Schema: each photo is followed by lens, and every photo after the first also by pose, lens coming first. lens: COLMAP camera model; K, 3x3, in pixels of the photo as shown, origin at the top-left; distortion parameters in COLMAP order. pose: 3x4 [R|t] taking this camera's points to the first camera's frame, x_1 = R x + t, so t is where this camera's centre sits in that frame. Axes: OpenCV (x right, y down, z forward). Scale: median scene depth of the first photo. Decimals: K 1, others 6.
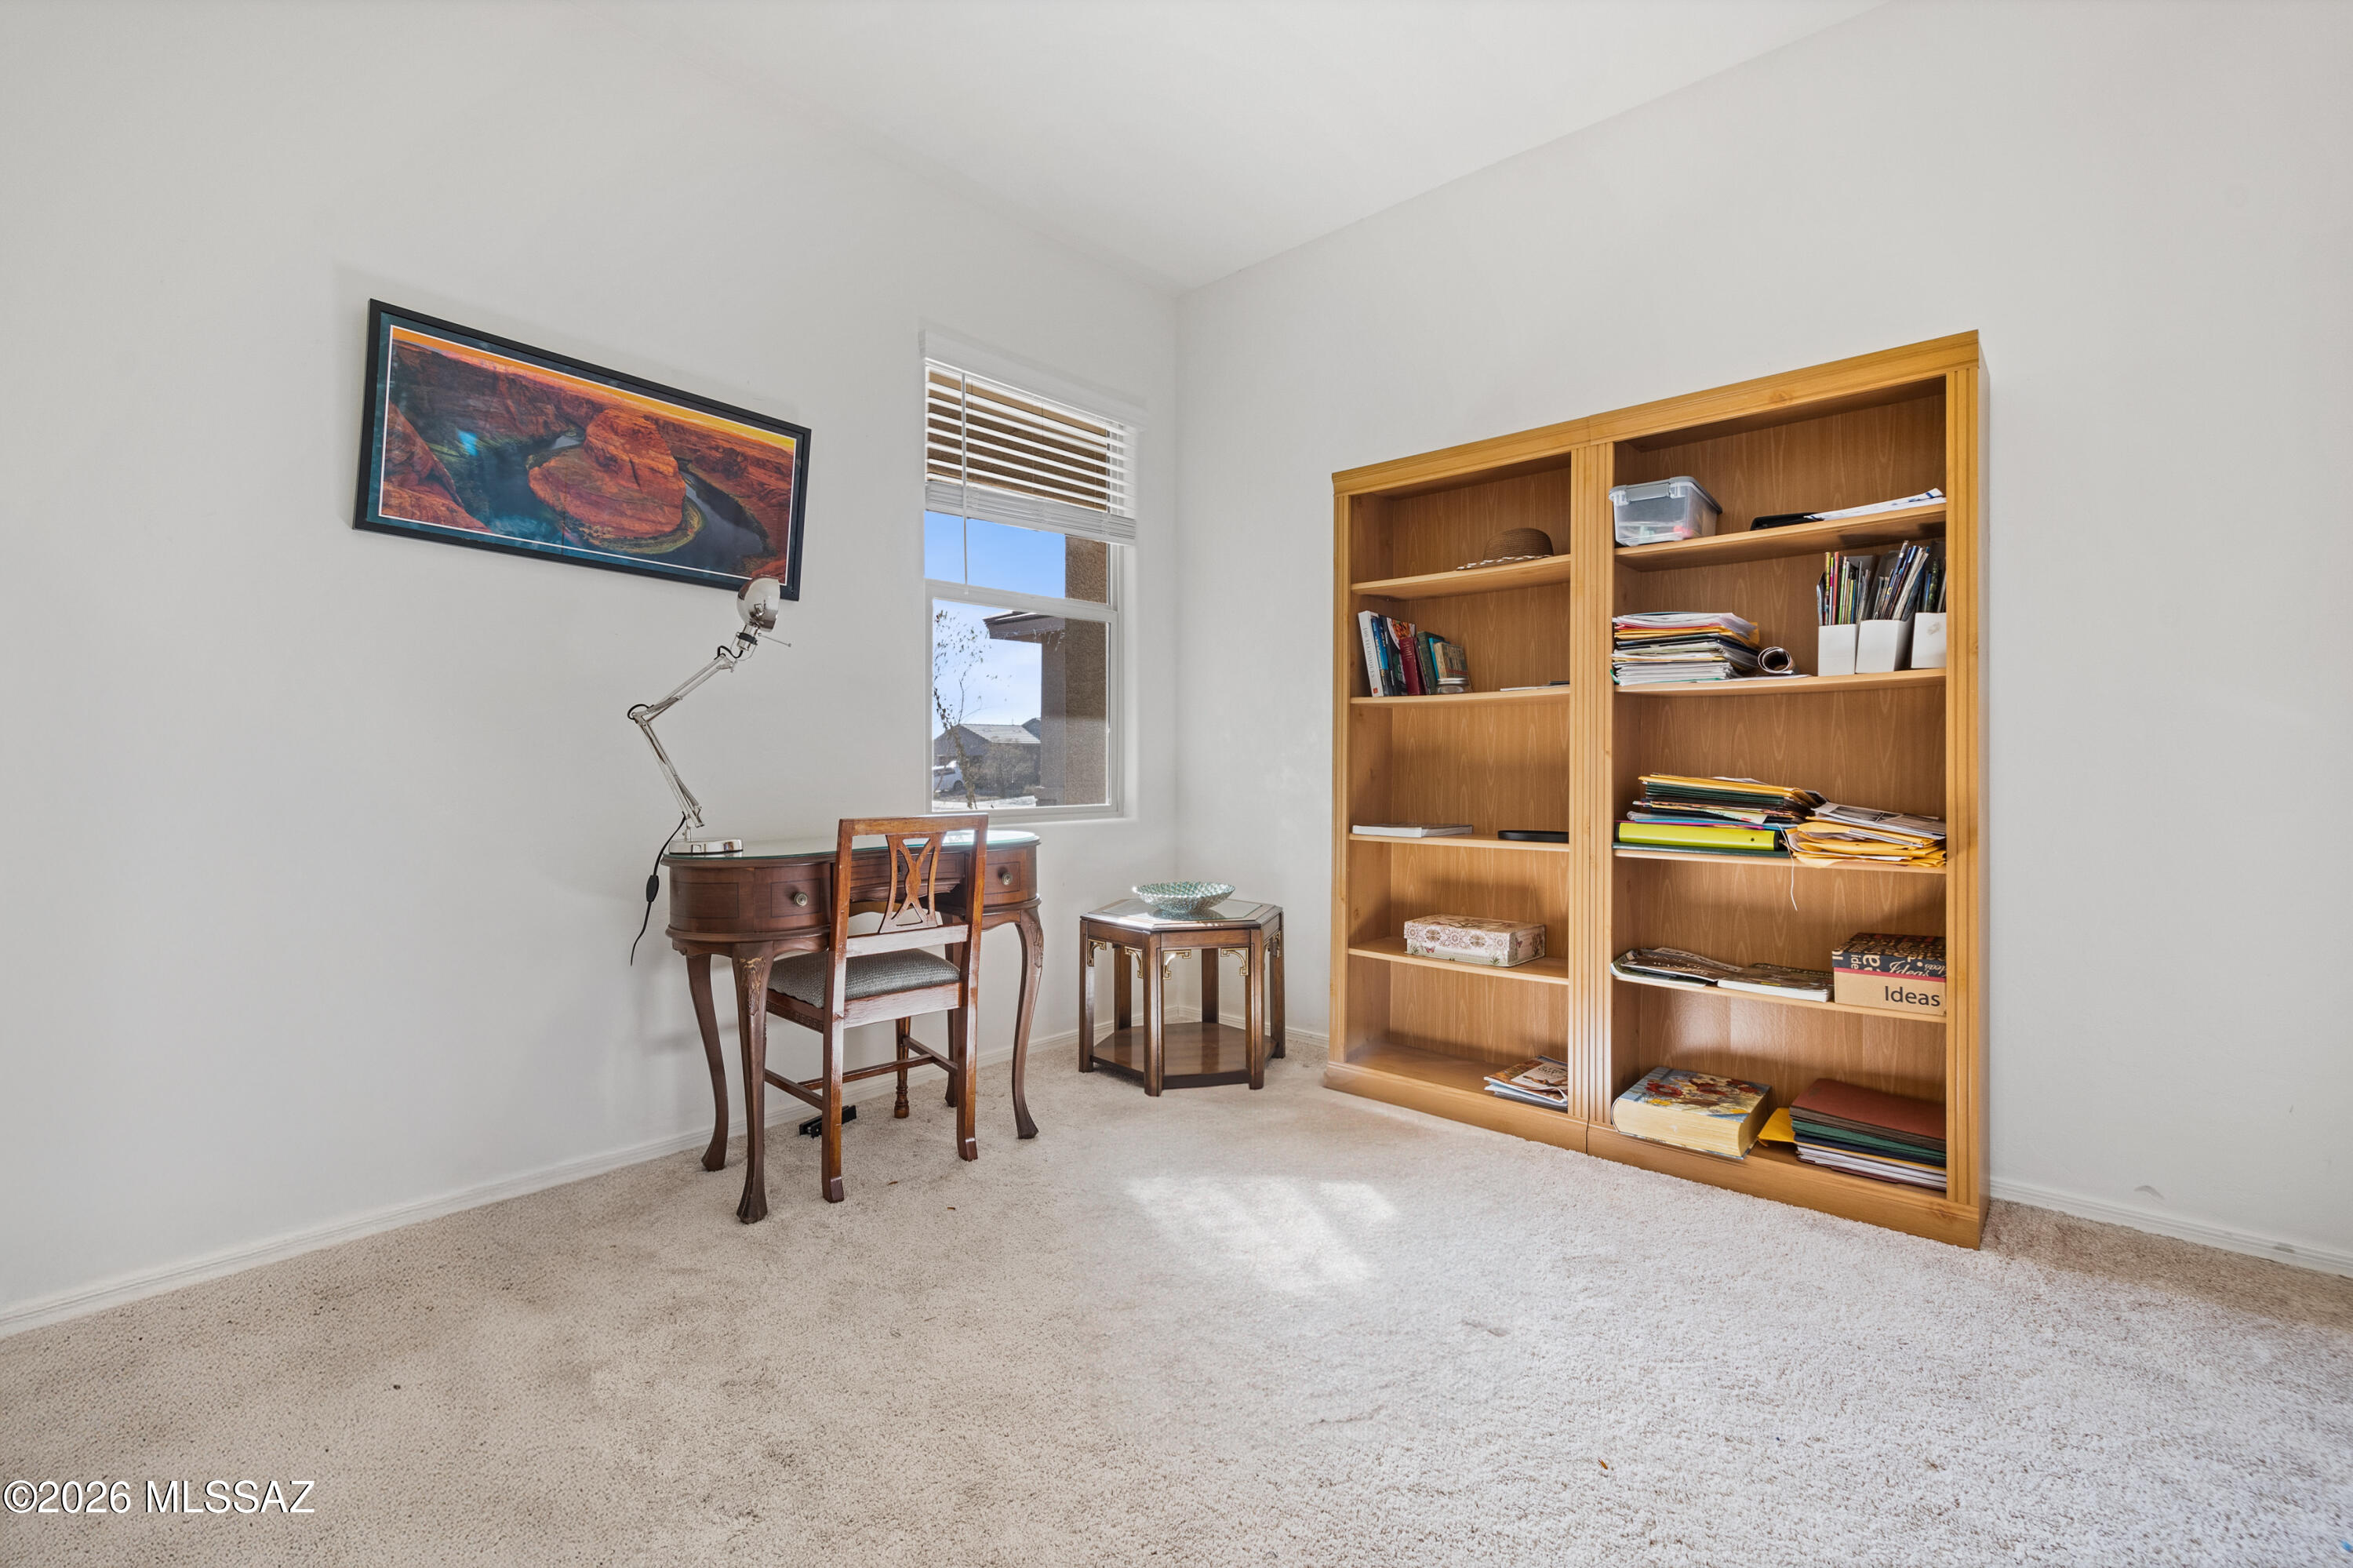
lens RADIAL K [[1035.1, 0, 1174.3], [0, 1035.1, 785.0], [0, 0, 1]] dist [0.000232, -0.000156]
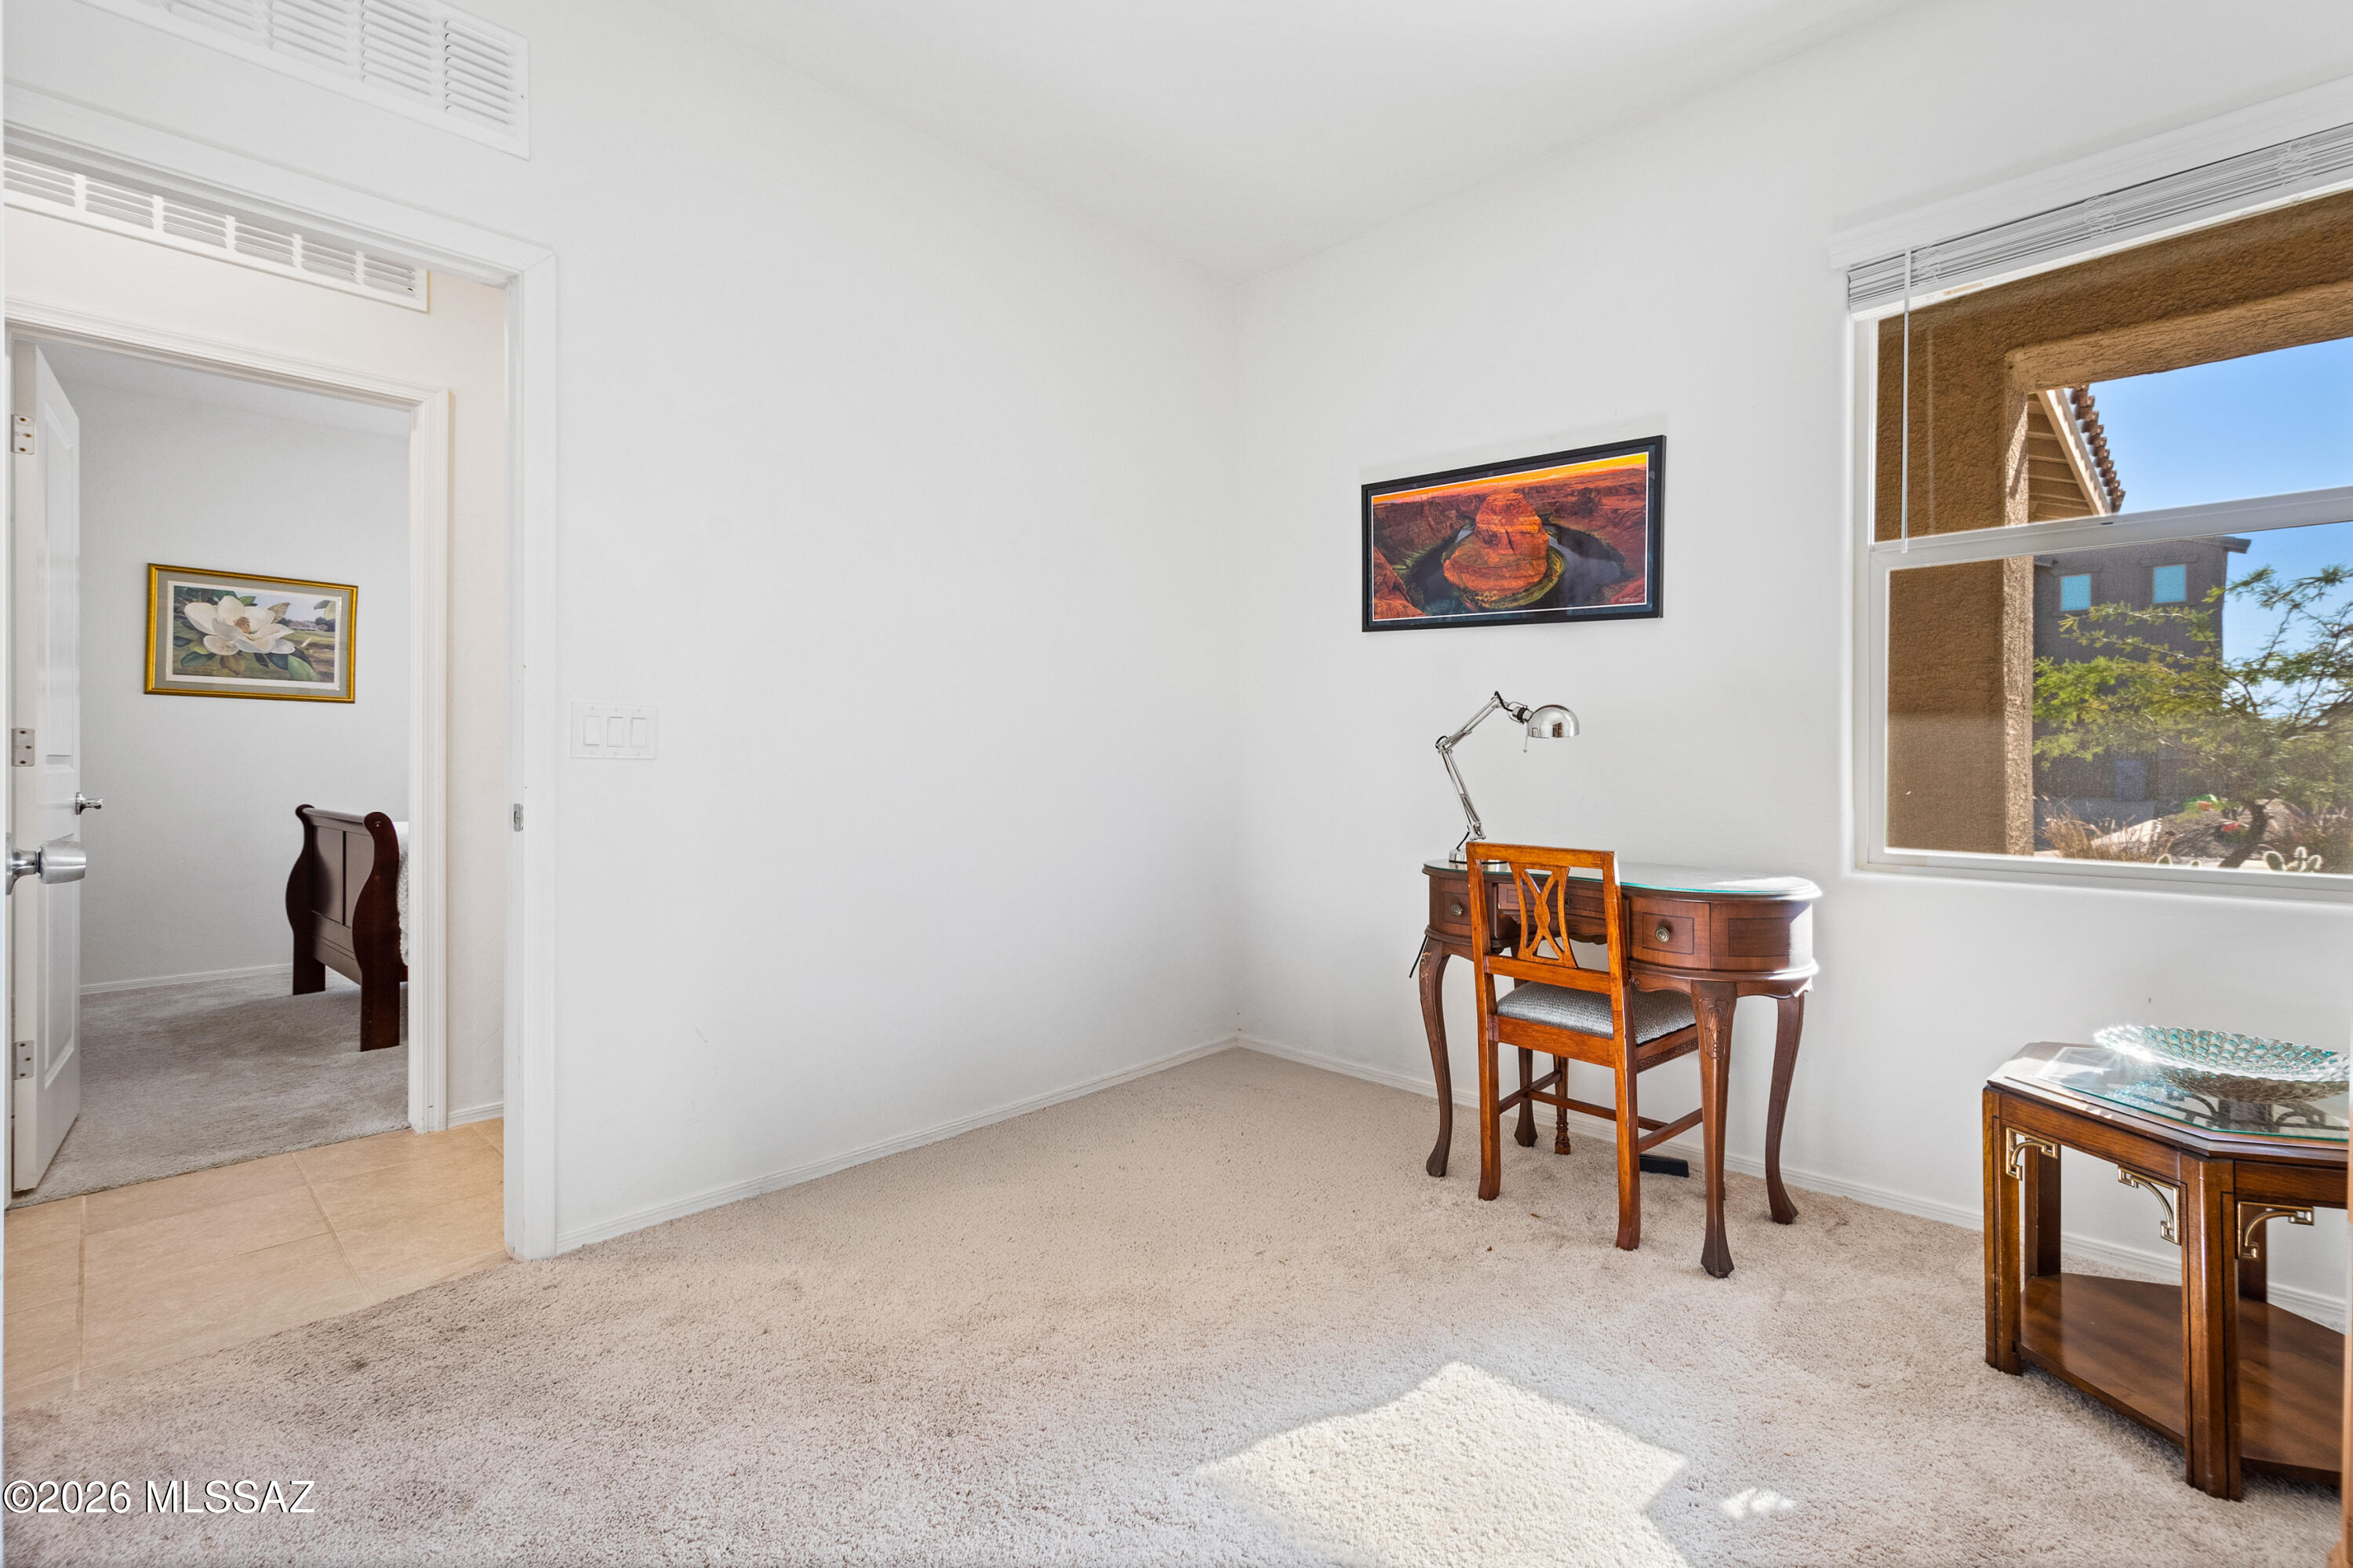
lens RADIAL K [[1035.1, 0, 1174.4], [0, 1035.1, 770.8], [0, 0, 1]] dist [0.000232, -0.000156]
pose [[-0.035938, -0.004288, -0.999345, 0.685495], [-0.040758, 0.999165, -0.002821, -0.018991], [0.998523, 0.040629, -0.036083, 0.679140]]
